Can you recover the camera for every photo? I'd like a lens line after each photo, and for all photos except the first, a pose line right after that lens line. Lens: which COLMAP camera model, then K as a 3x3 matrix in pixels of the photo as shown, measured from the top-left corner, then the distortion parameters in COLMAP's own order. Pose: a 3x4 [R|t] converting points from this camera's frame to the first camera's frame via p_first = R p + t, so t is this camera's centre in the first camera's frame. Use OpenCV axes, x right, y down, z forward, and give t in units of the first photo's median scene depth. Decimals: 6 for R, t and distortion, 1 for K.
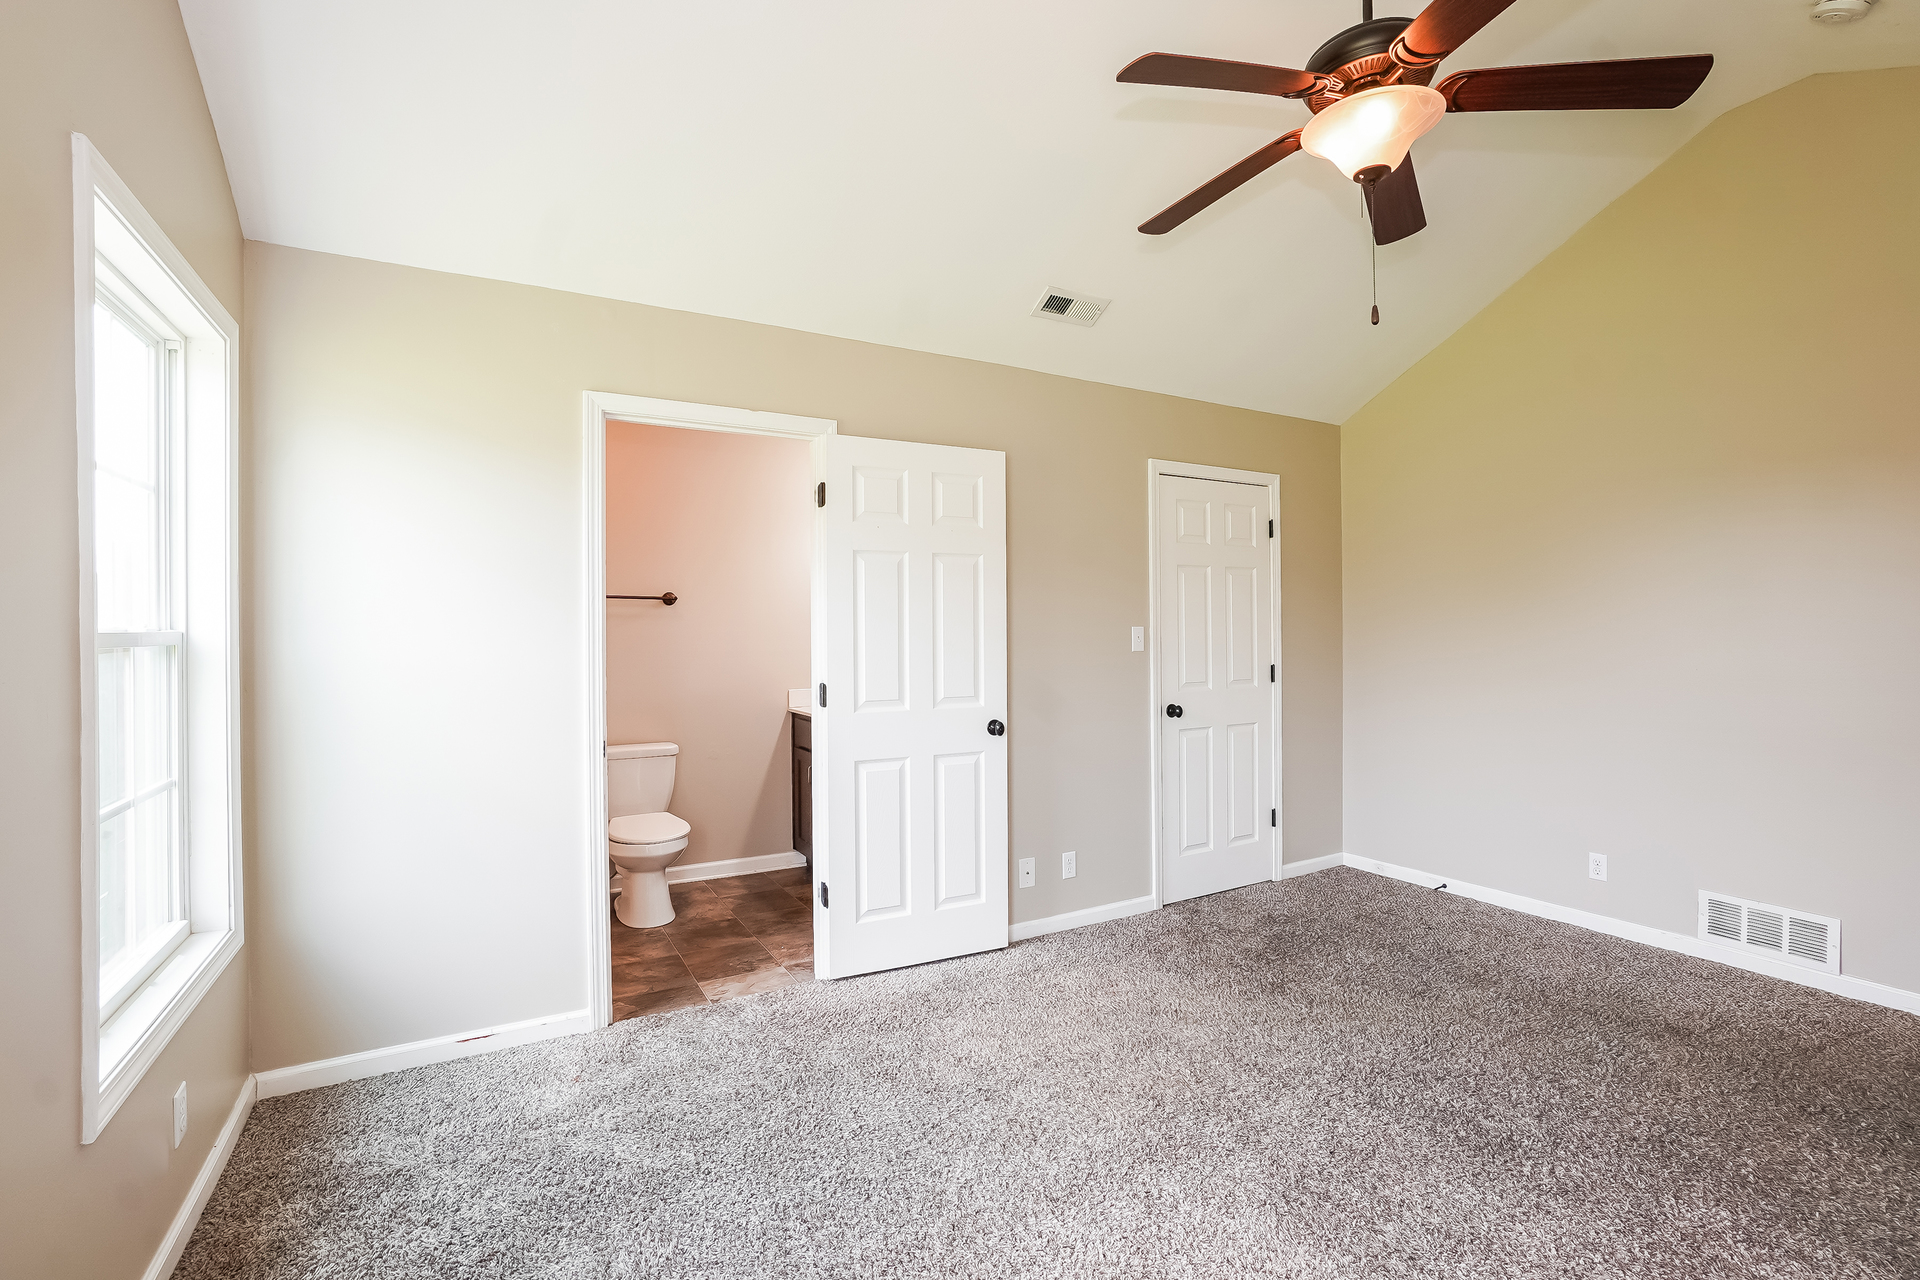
lens RADIAL K [[873.1, 0, 954.9], [0, 873.1, 631.8], [0, 0, 1]] dist [-0.022948, 0.003678]
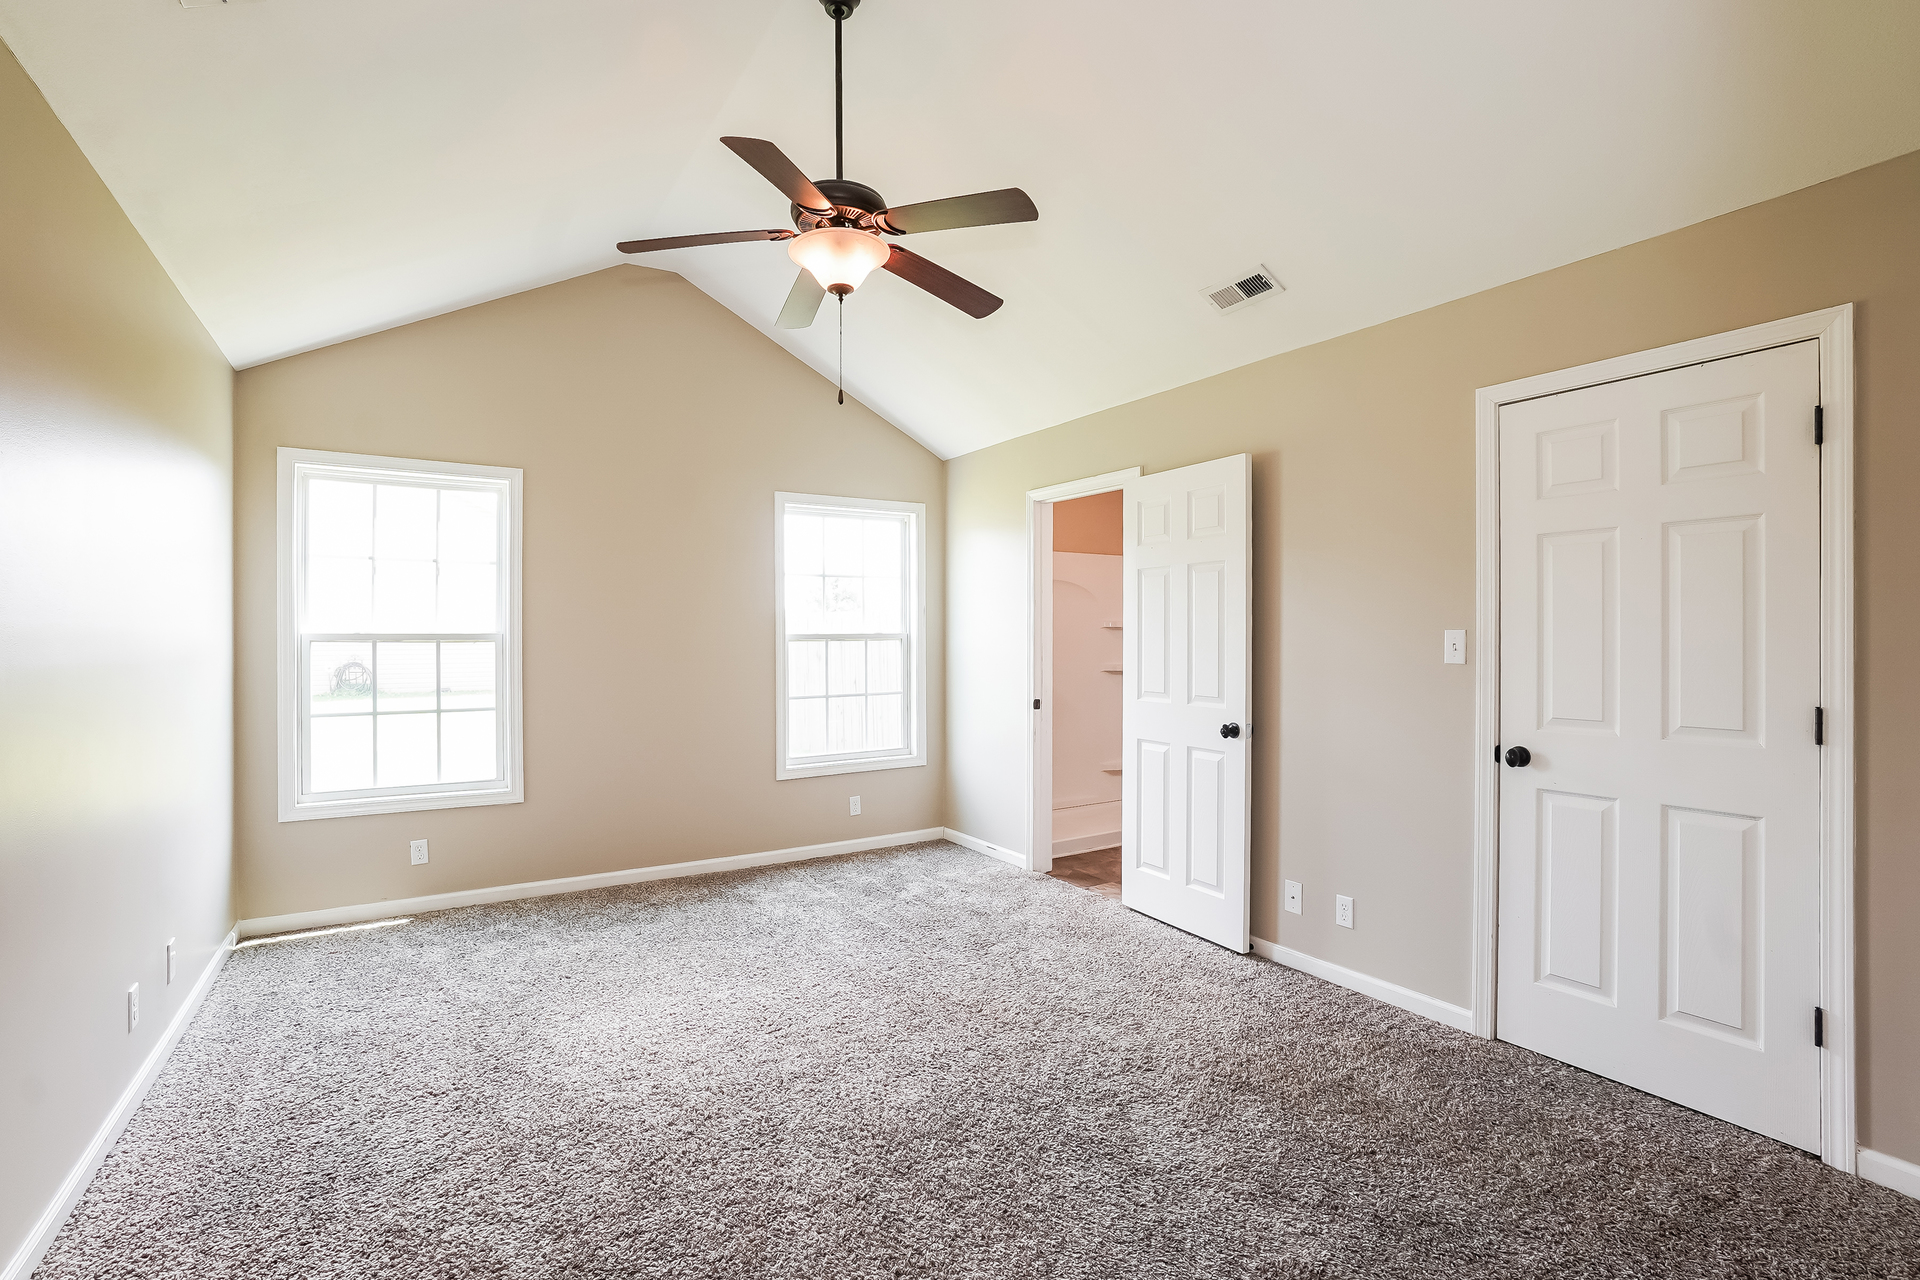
lens RADIAL K [[873.1, 0, 955.8], [0, 873.1, 642.7], [0, 0, 1]] dist [-0.022948, 0.003678]
pose [[0.049094, 0.017551, -0.998640, 0.953478], [0.006753, 0.999817, 0.017904, -0.011641], [0.998771, -0.007623, 0.048966, 0.582533]]
